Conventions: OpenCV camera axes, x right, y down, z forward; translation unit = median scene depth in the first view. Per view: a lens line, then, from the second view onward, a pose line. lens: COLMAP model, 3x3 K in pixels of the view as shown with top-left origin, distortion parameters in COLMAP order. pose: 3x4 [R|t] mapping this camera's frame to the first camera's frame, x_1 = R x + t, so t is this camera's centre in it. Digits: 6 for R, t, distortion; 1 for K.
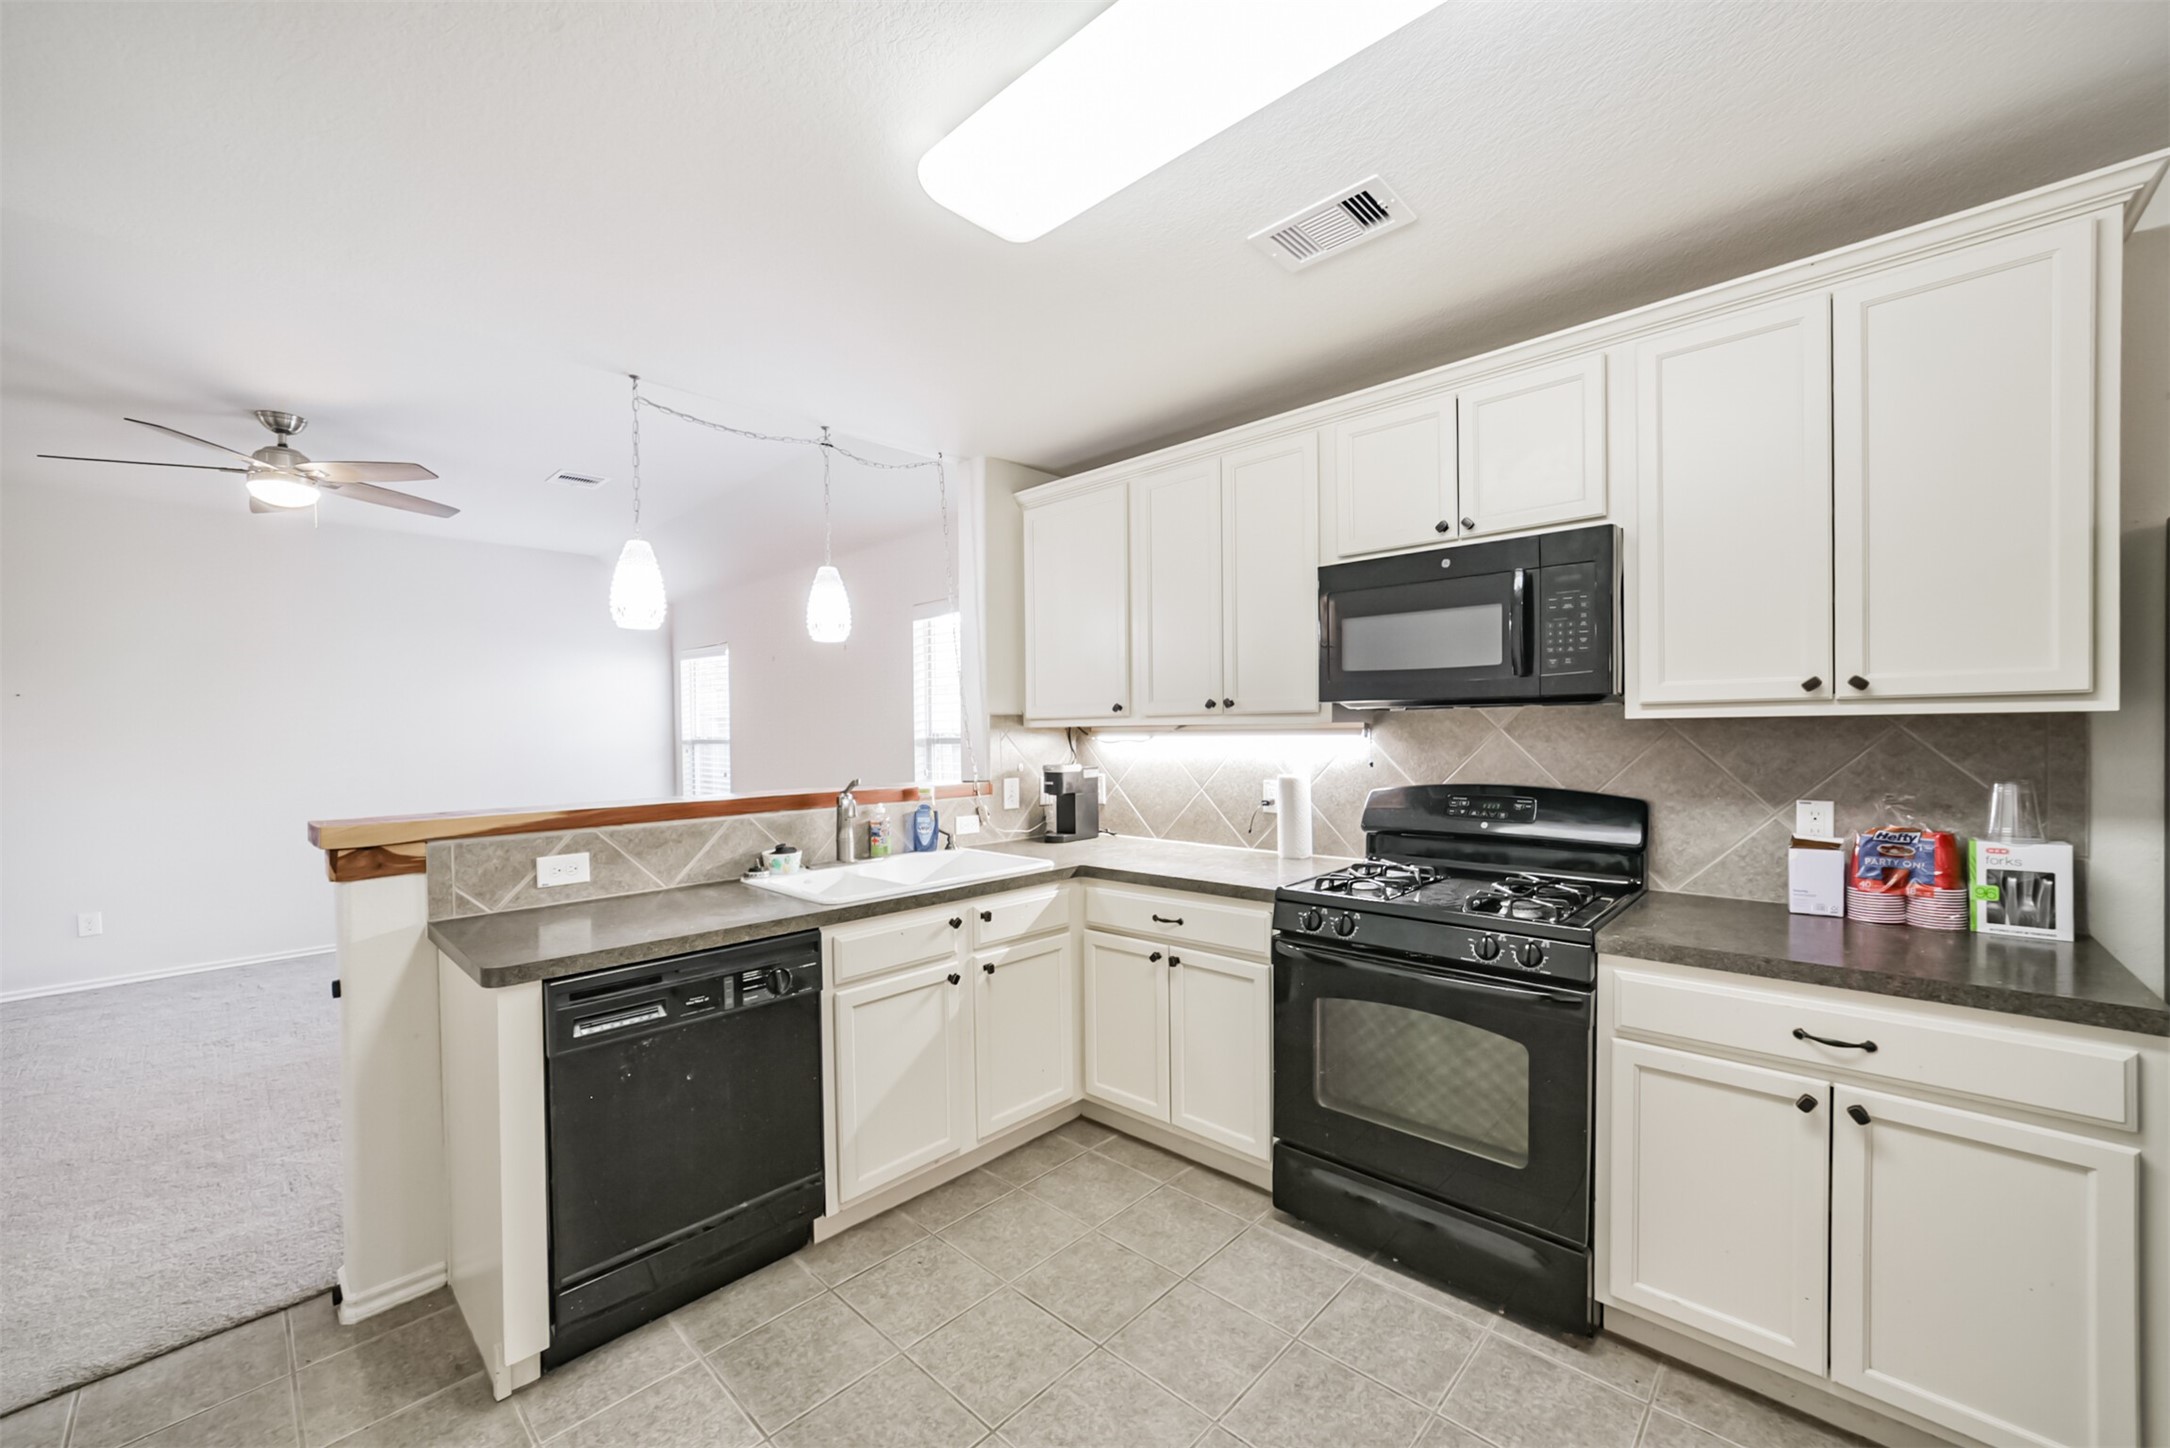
lens RADIAL K [[844.7, 0, 1091.1], [0, 844.7, 741.8], [0, 0, 1]] dist [-0.018989, 0.005674]
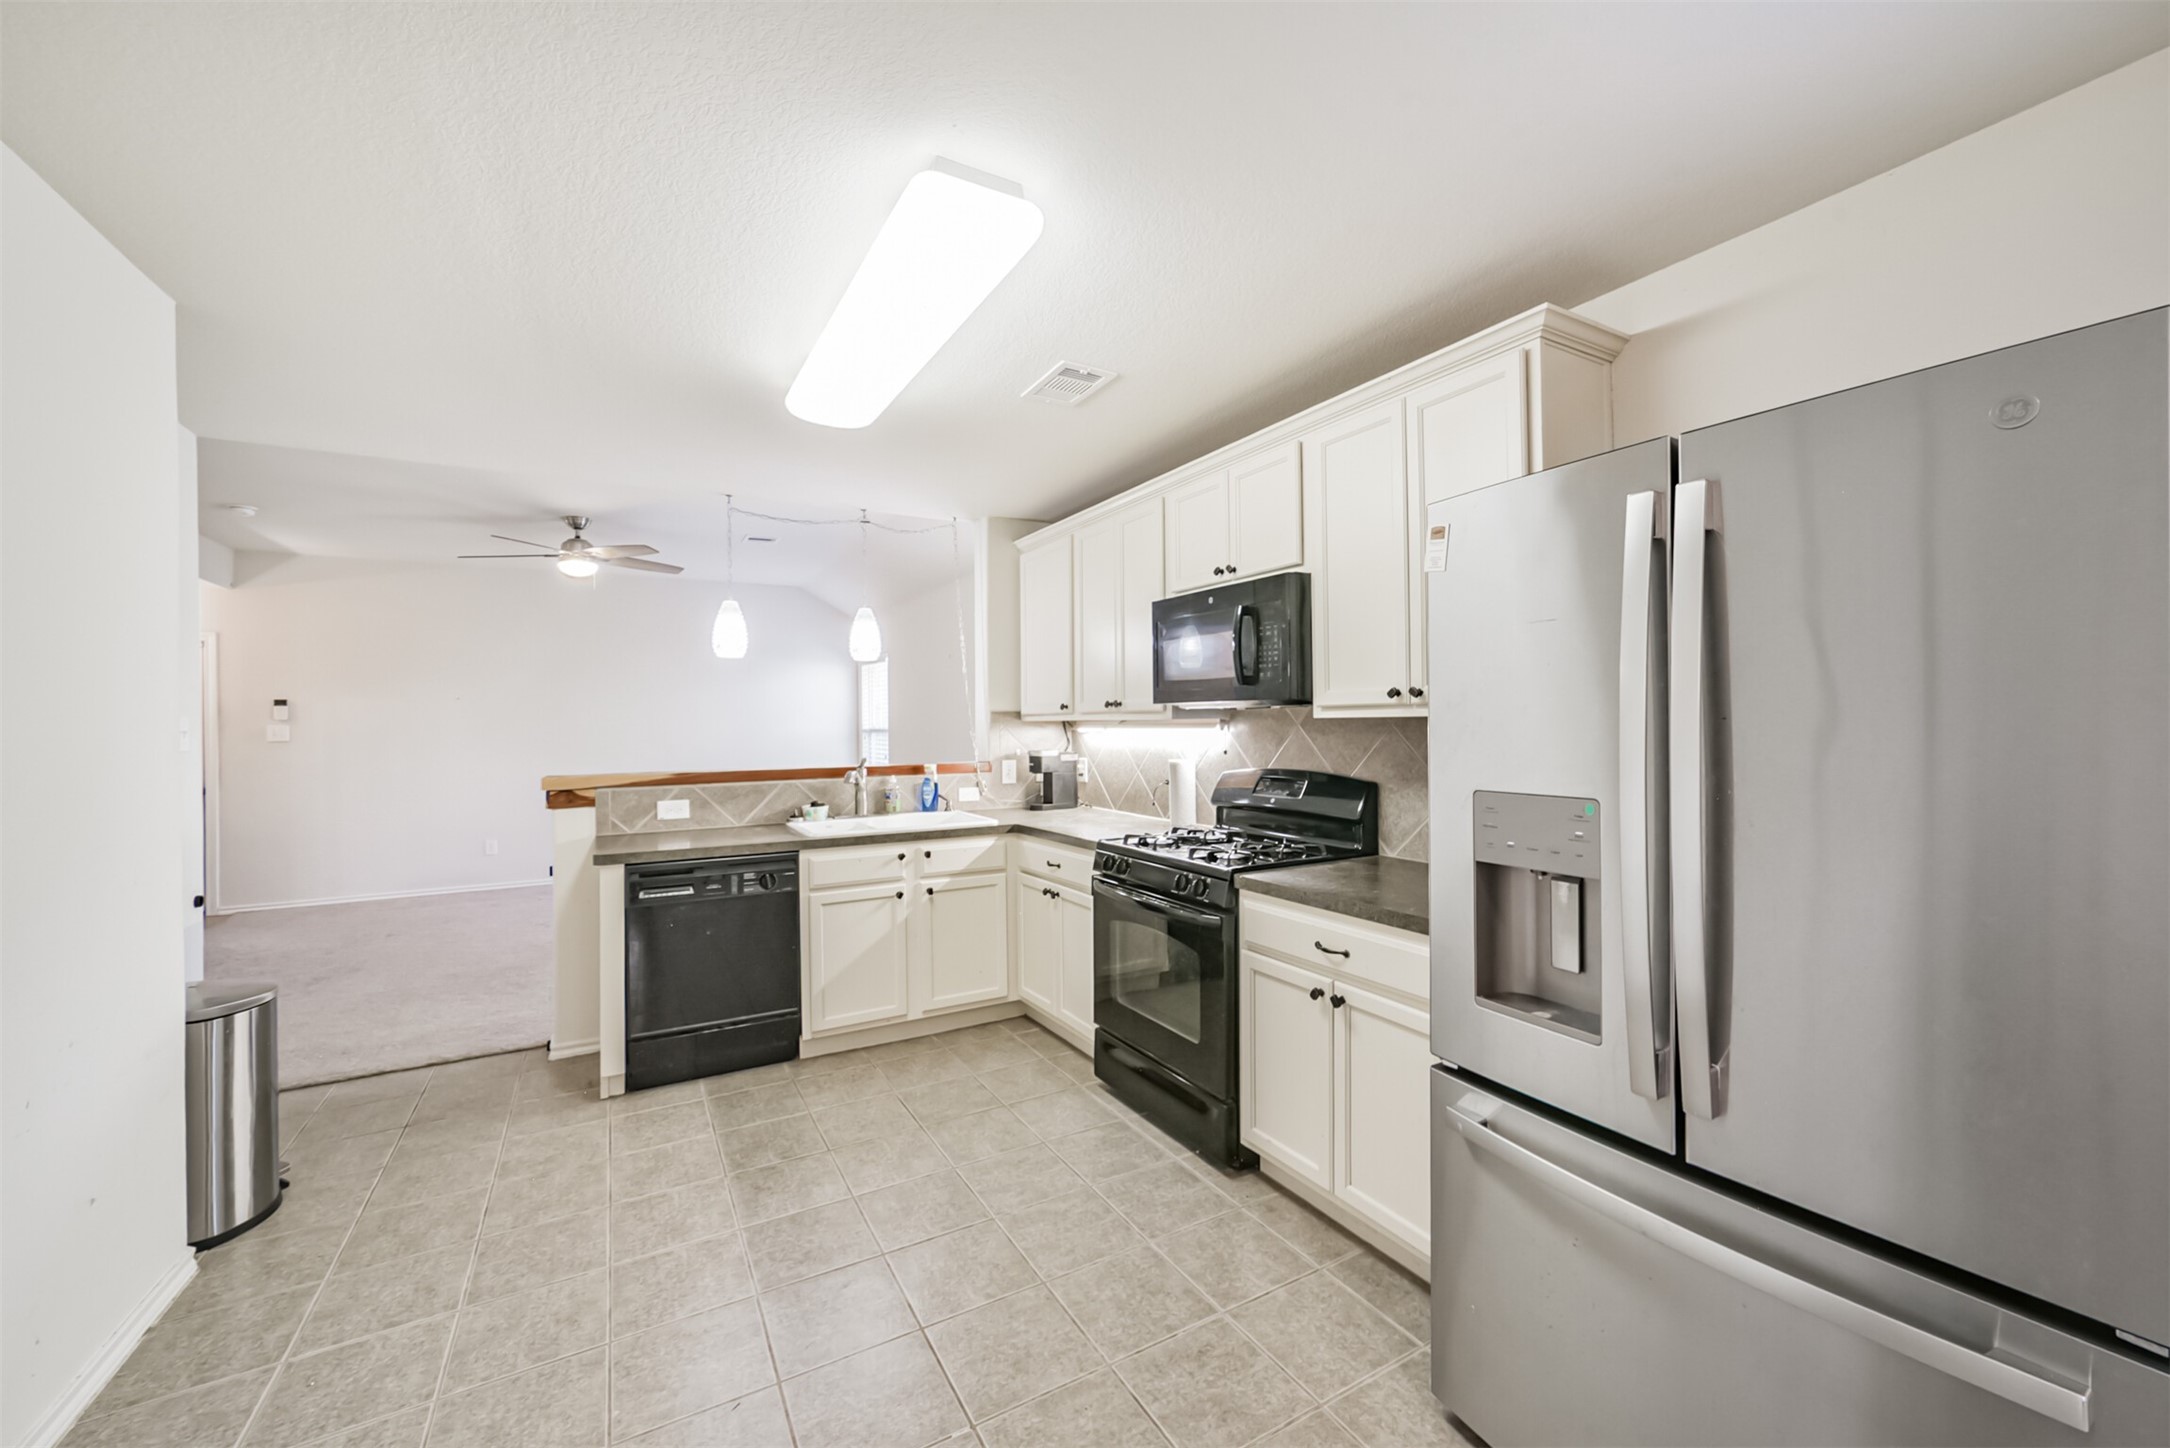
lens RADIAL K [[841.8, 0, 1089.8], [0, 841.8, 719.1], [0, 0, 1]] dist [-0.016741, 0.000088]
pose [[0.956992, 0.001663, -0.290111, 0.581626], [-0.005967, 0.999885, -0.013952, -0.004396], [0.290054, 0.015083, 0.956891, -0.302989]]
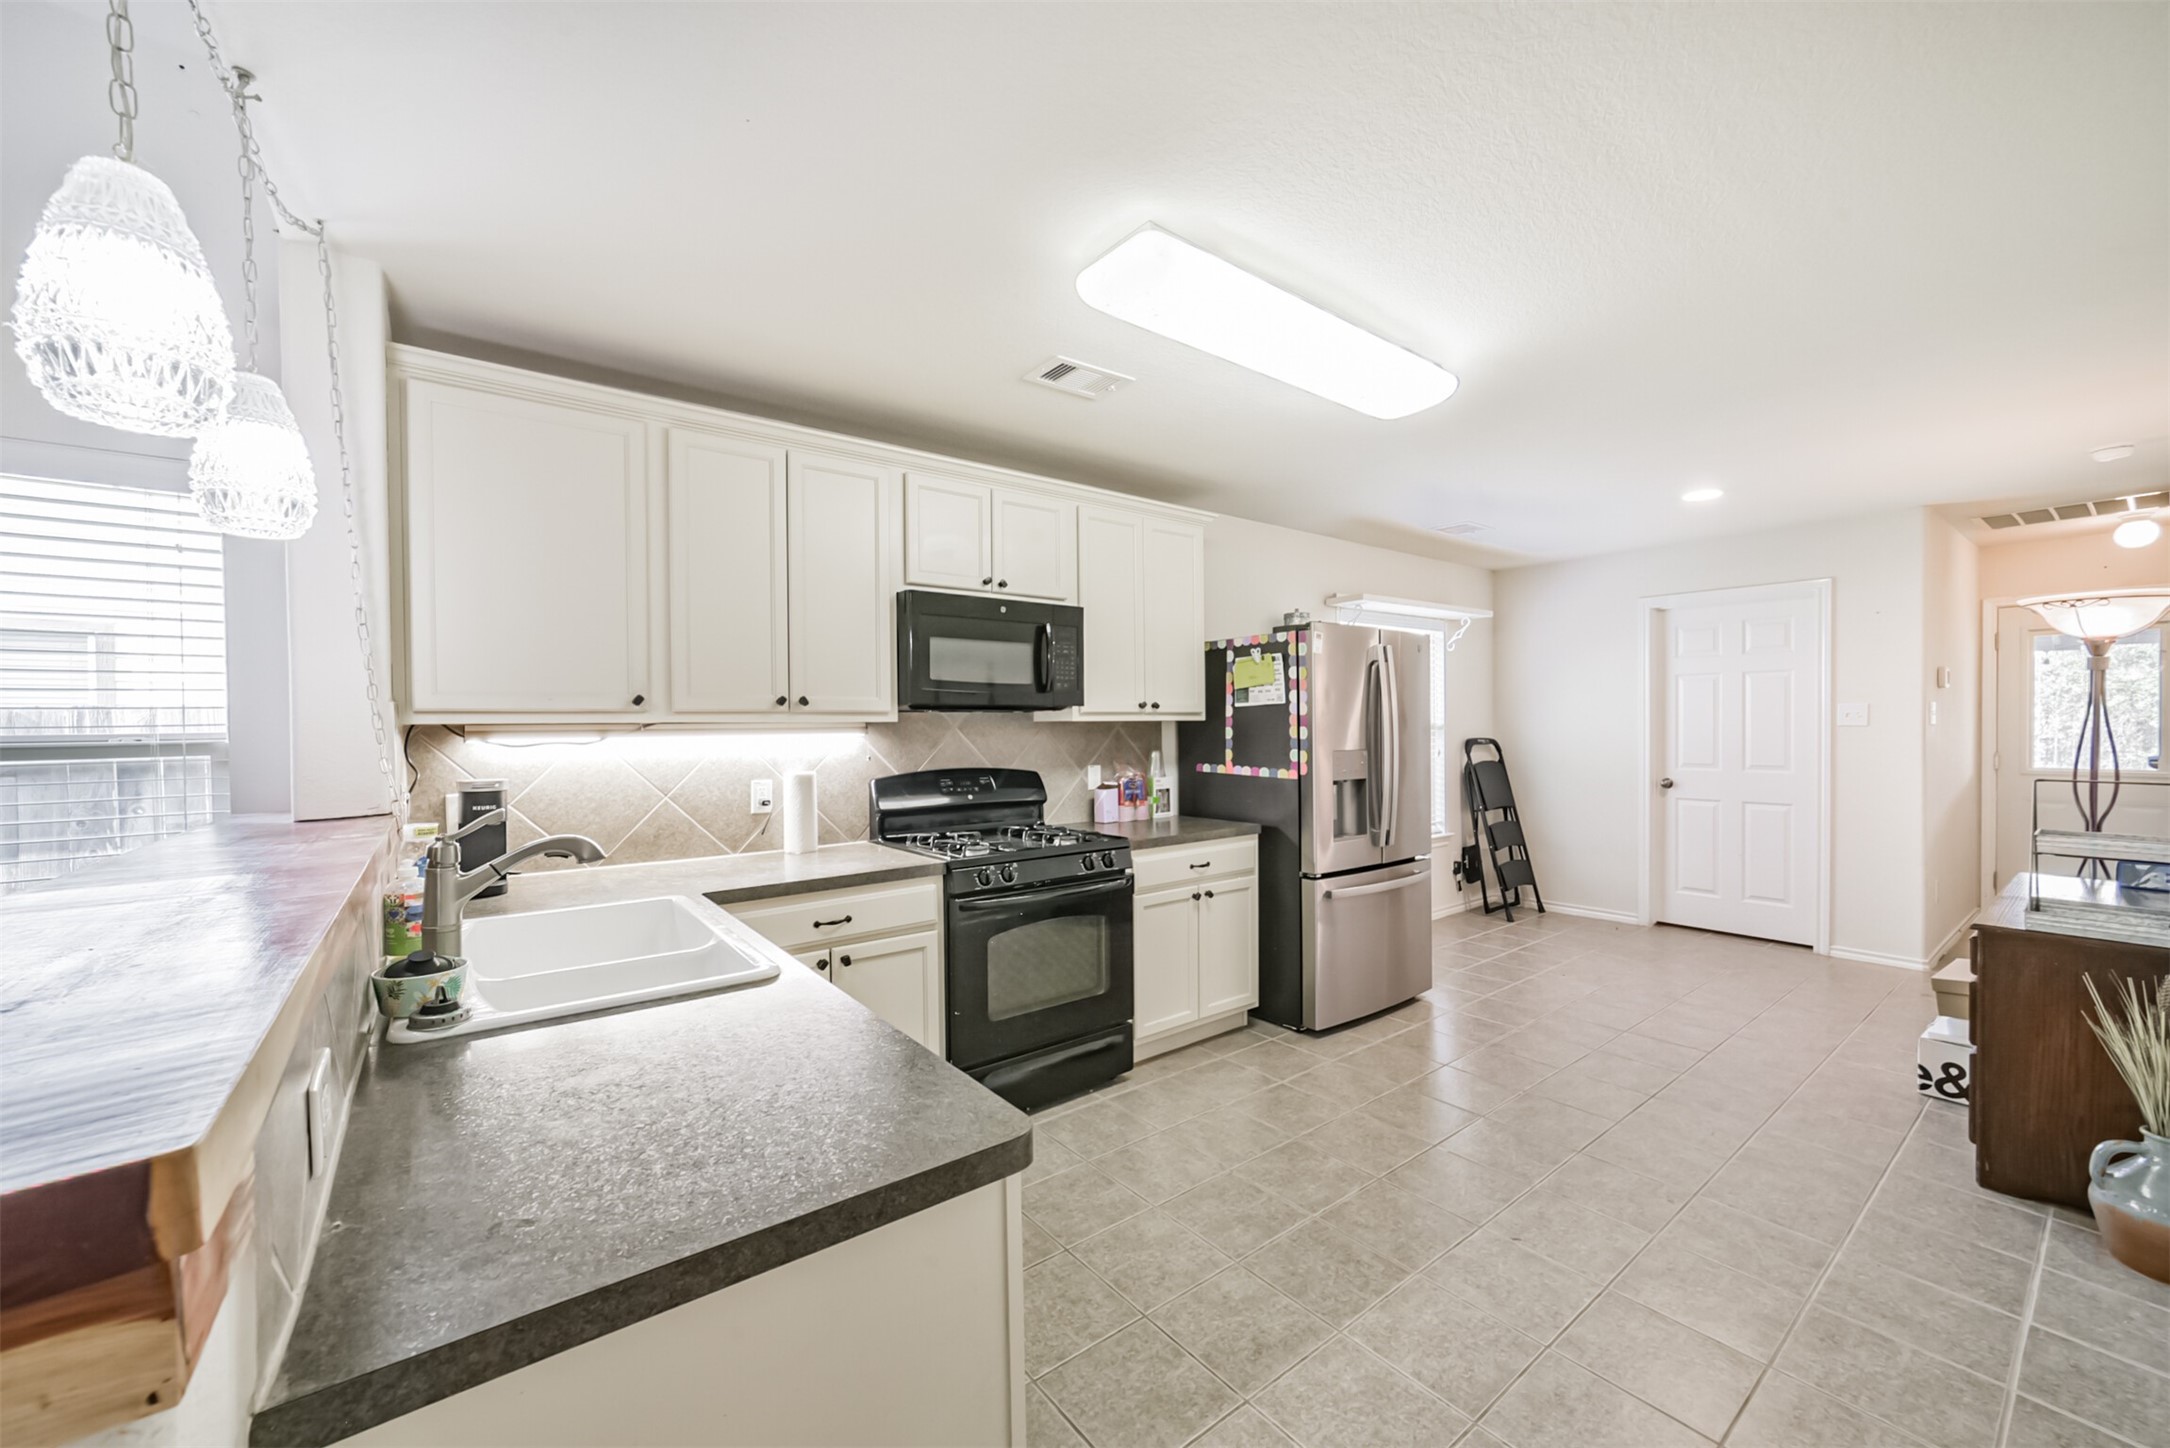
lens RADIAL K [[835.0, 0, 1087.7], [0, 835.0, 734.1], [0, 0, 1]] dist [-0.015874, 0.000081]
pose [[0.157830, -0.000354, 0.987466, -0.876562], [0.021369, 0.999767, -0.003058, 0.003913], [-0.987235, 0.021584, 0.157801, 0.599182]]
